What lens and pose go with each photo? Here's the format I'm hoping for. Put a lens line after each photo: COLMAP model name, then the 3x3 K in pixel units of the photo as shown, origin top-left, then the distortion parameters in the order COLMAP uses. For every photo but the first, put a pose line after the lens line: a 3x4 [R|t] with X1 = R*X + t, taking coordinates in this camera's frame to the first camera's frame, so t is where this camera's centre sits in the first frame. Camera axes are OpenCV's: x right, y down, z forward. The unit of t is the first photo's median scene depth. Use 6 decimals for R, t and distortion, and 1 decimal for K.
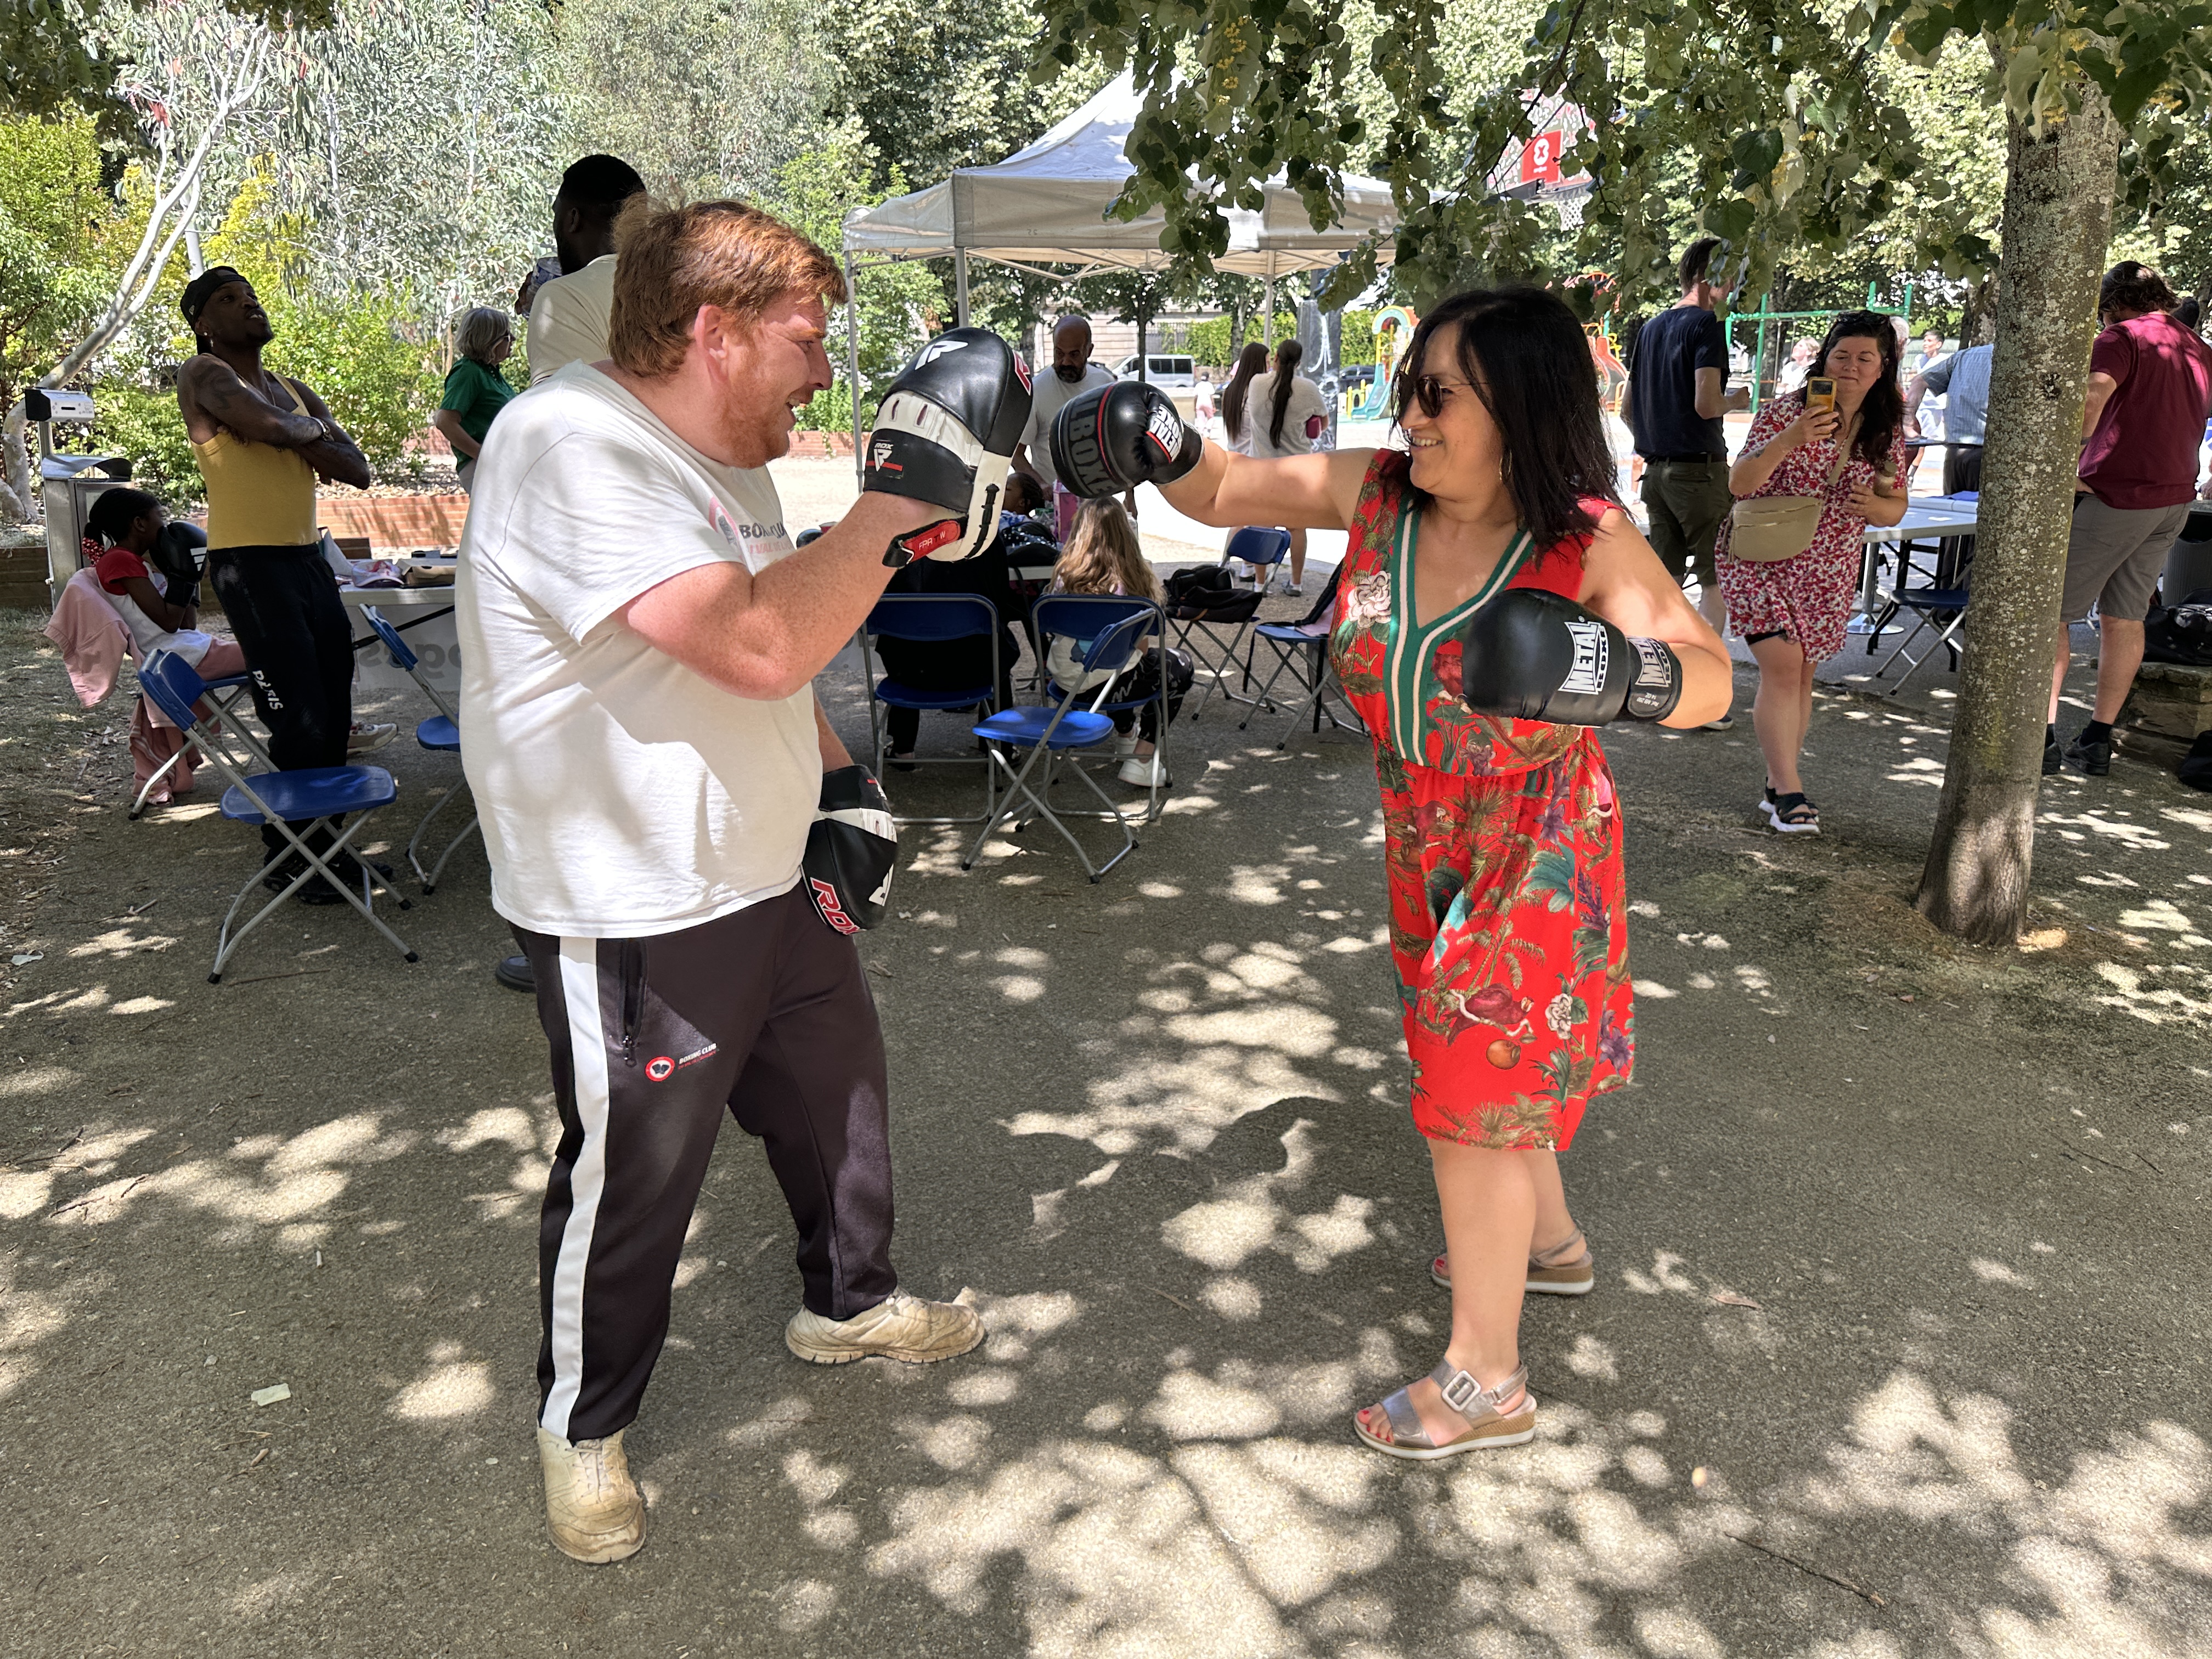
lens RADIAL K [[1573.4, 0, 1107.8], [0, 1573.4, 860.1], [0, 0, 1]] dist [0.020136, -0.032892]
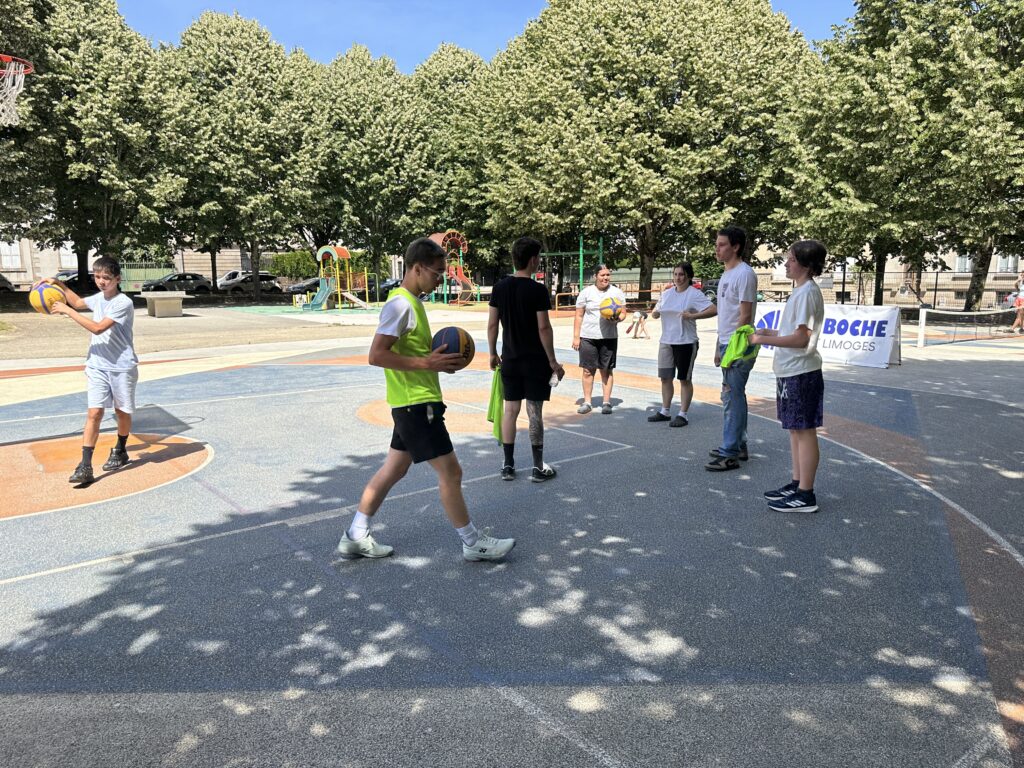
lens RADIAL K [[729.6, 0, 507.0], [0, 729.6, 400.5], [0, 0, 1]] dist [0.023950, -0.039471]
pose [[0.961787, -0.042968, 0.270405, 0.158919], [0.078011, 0.989679, -0.120211, -0.082013], [-0.262449, 0.136712, 0.955212, 0.239914]]
